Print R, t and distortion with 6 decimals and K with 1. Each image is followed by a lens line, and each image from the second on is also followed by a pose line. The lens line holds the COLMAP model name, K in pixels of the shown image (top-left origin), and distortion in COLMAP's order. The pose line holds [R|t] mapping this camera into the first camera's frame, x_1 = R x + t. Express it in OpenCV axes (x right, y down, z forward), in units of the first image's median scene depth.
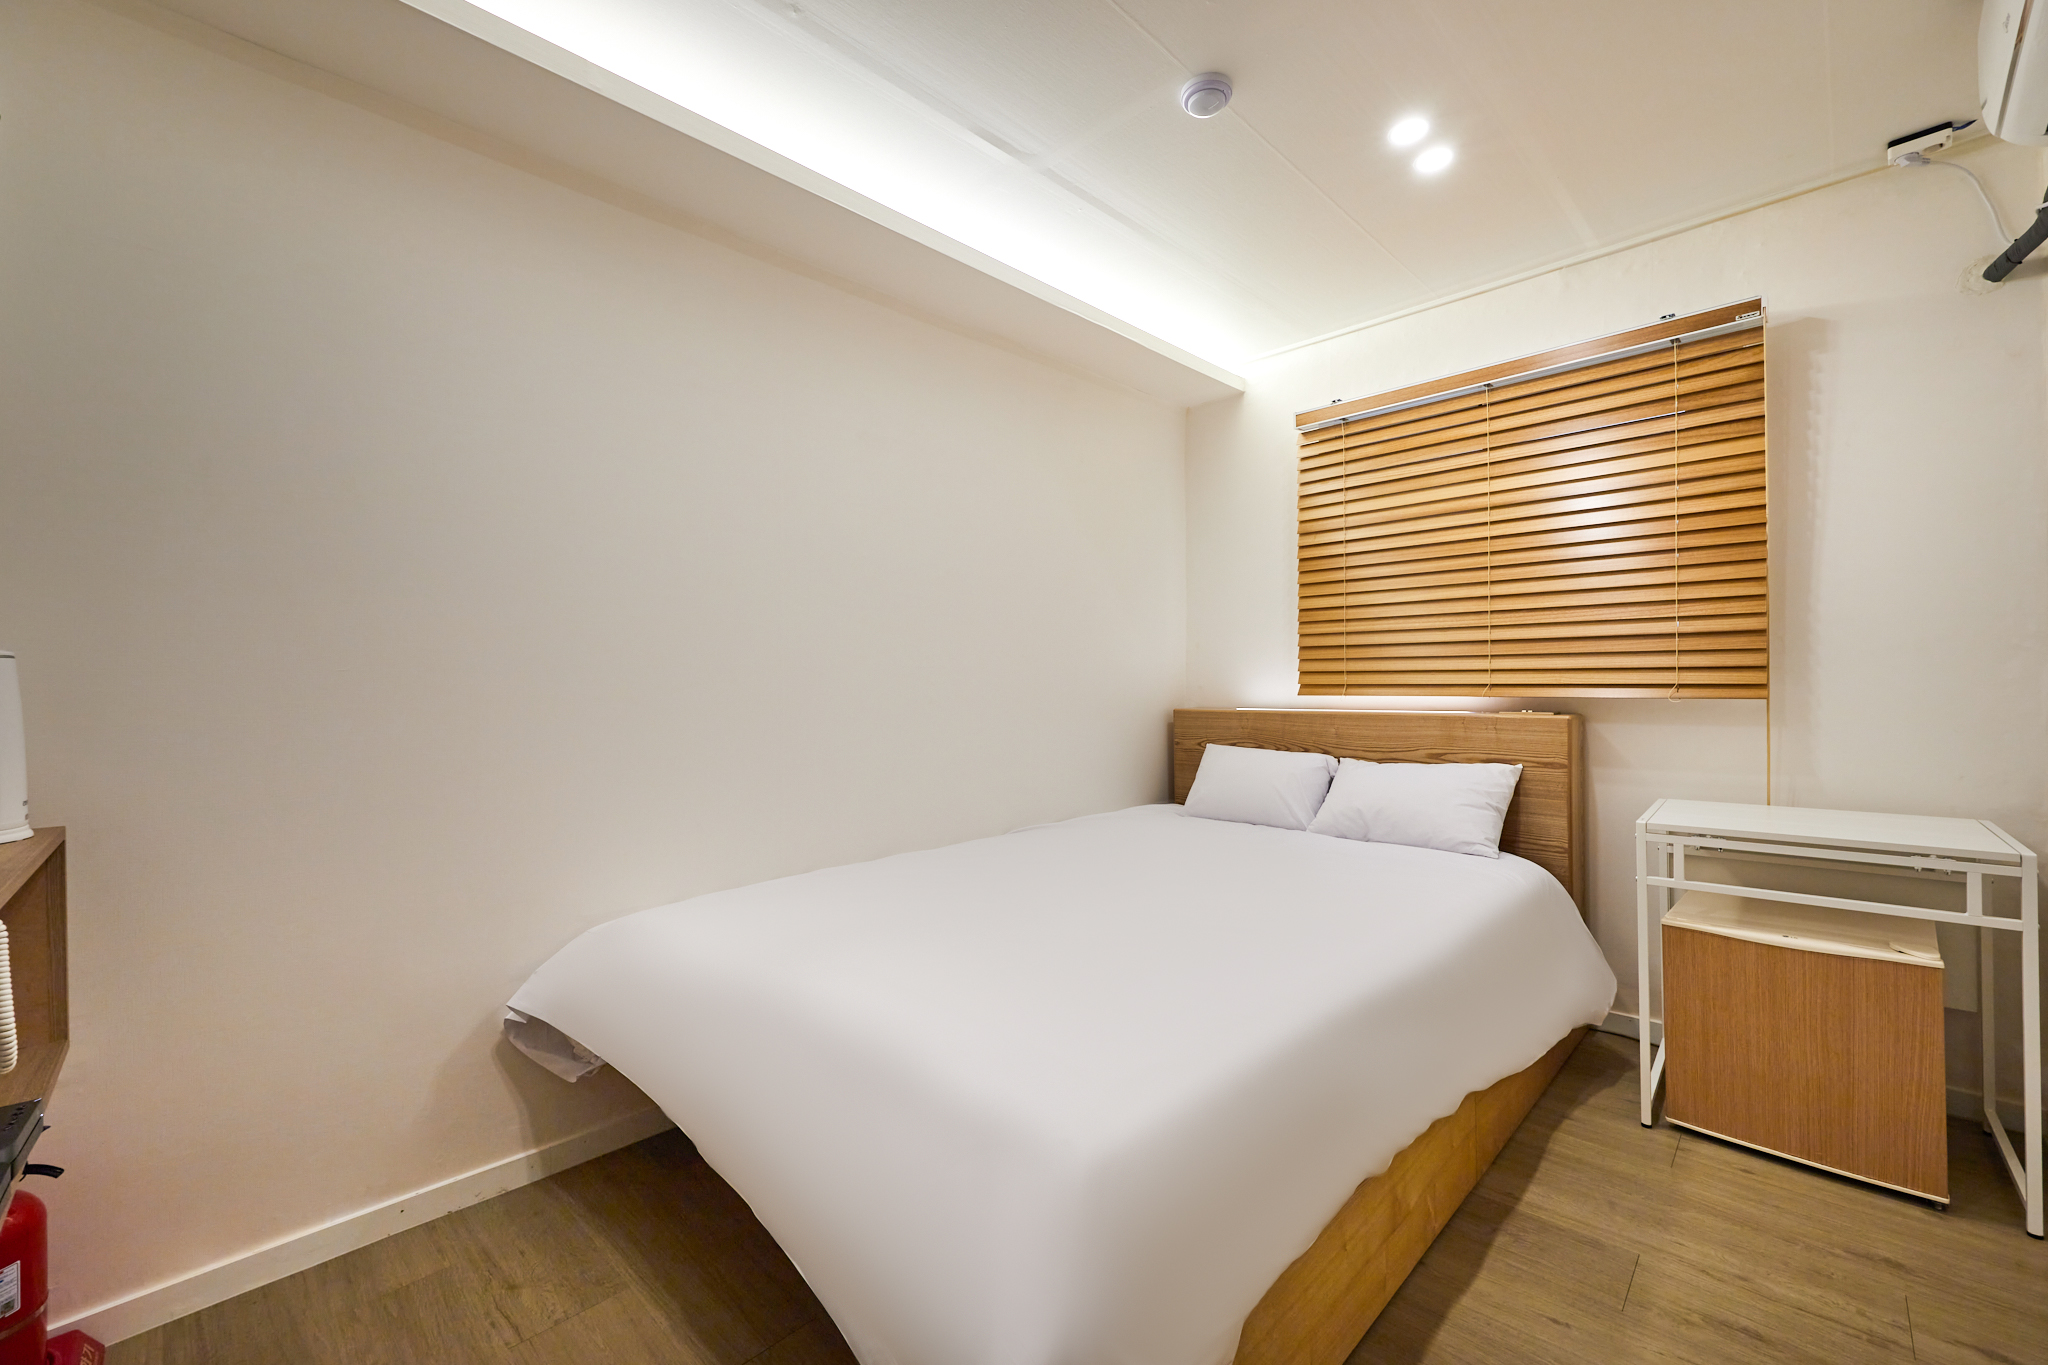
lens RADIAL K [[815.1, 0, 1025.9], [0, 815.1, 680.0], [0, 0, 1]] dist [-0.001675, -0.000168]
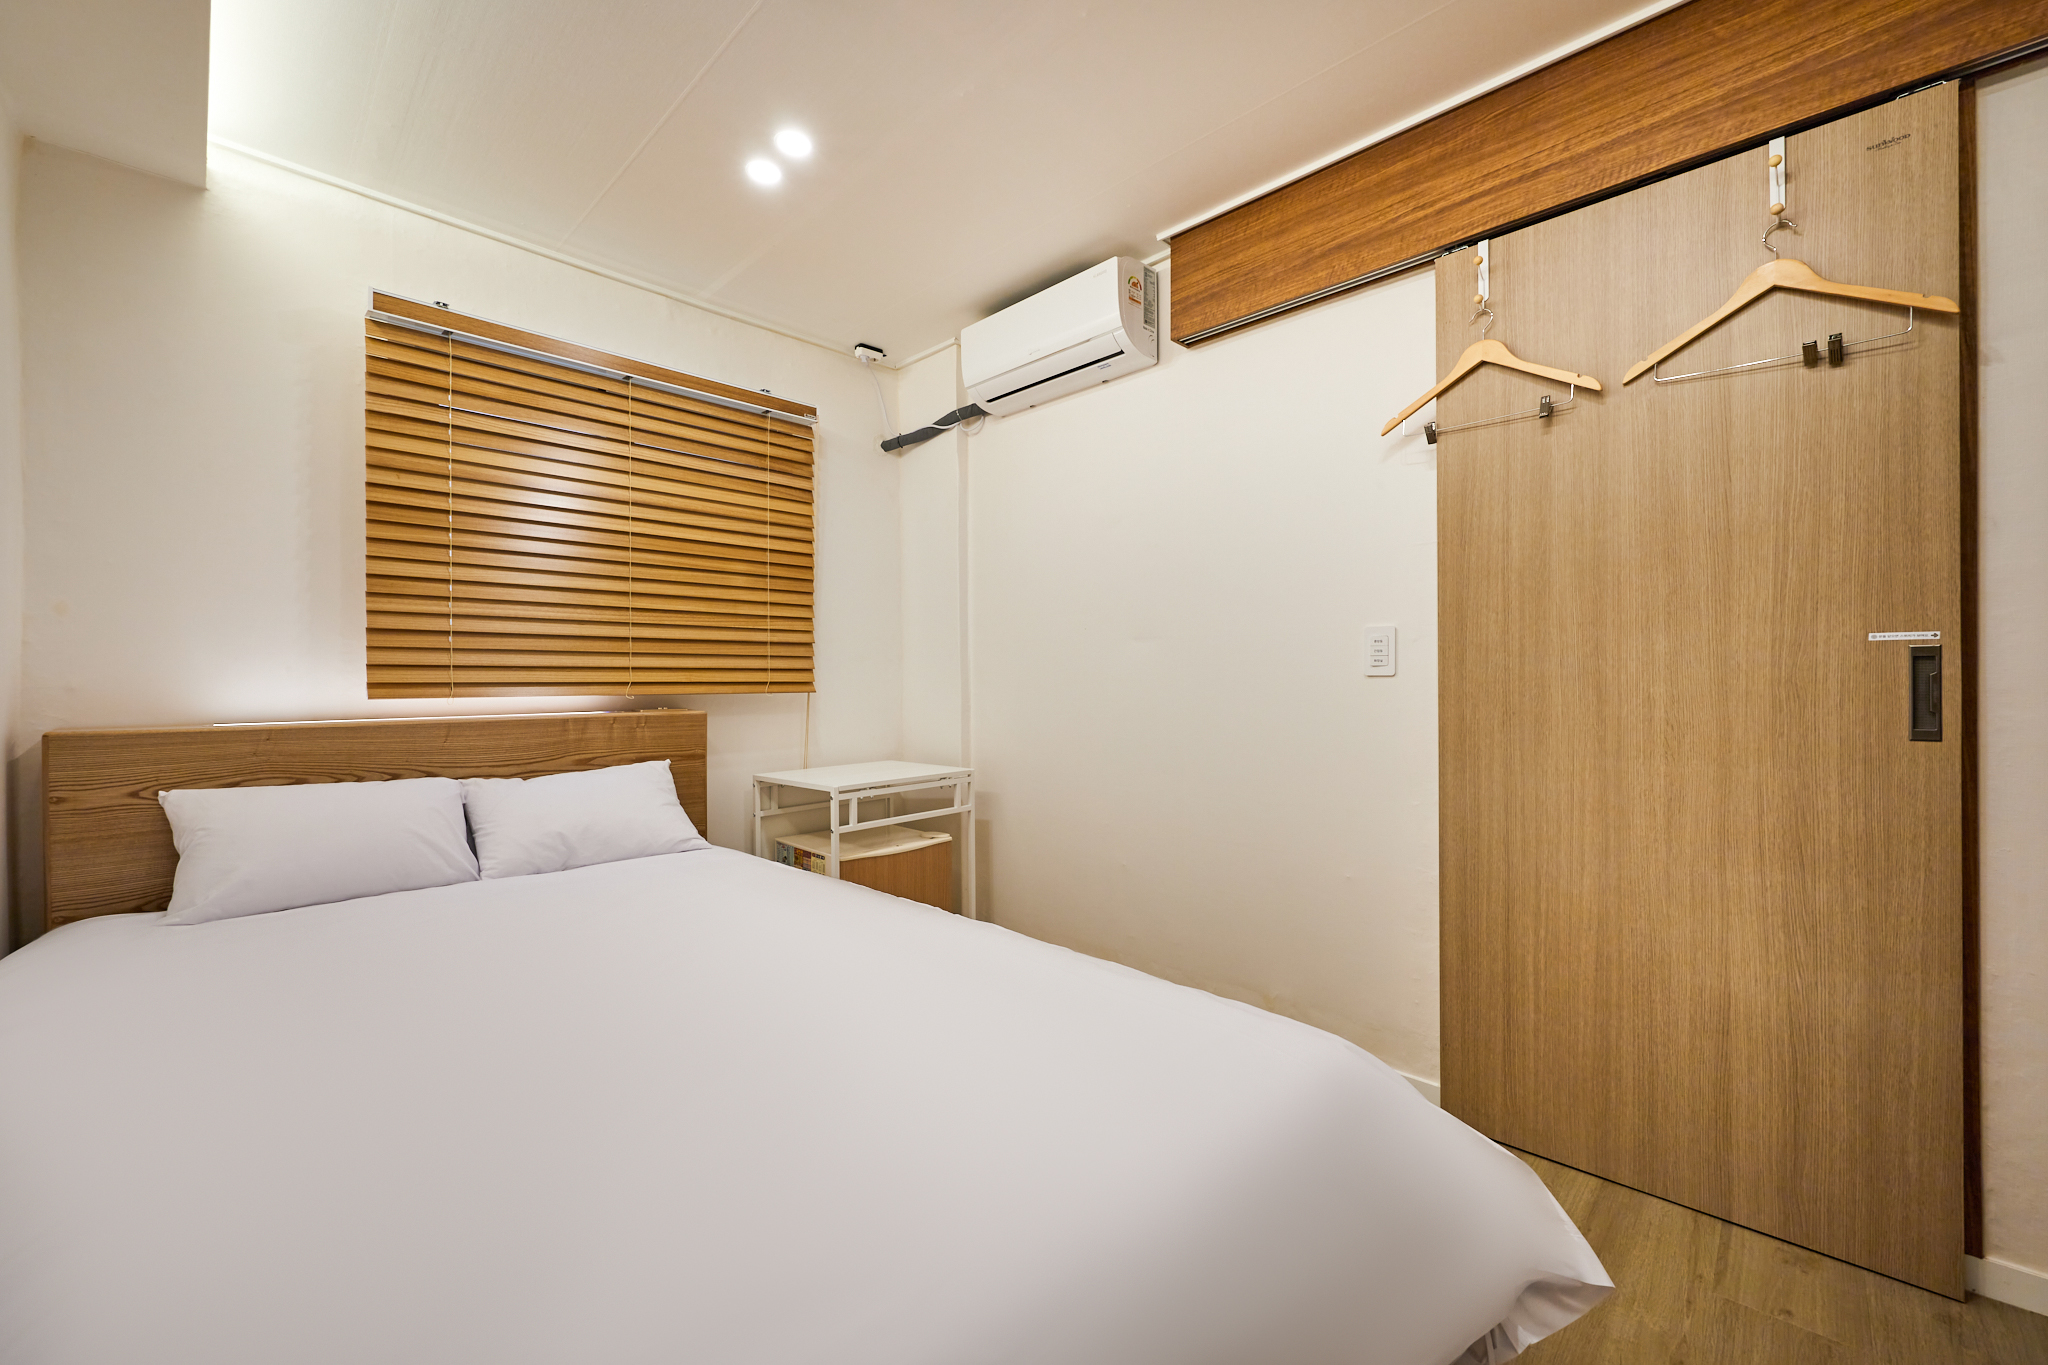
lens RADIAL K [[815.1, 0, 1028.6], [0, 815.1, 678.5], [0, 0, 1]] dist [-0.001675, -0.000168]
pose [[-0.007303, 0.002598, 0.999970, -0.464279], [-0.002210, 0.999994, -0.002614, 0.002294], [-0.999971, -0.002229, -0.007297, 0.581676]]
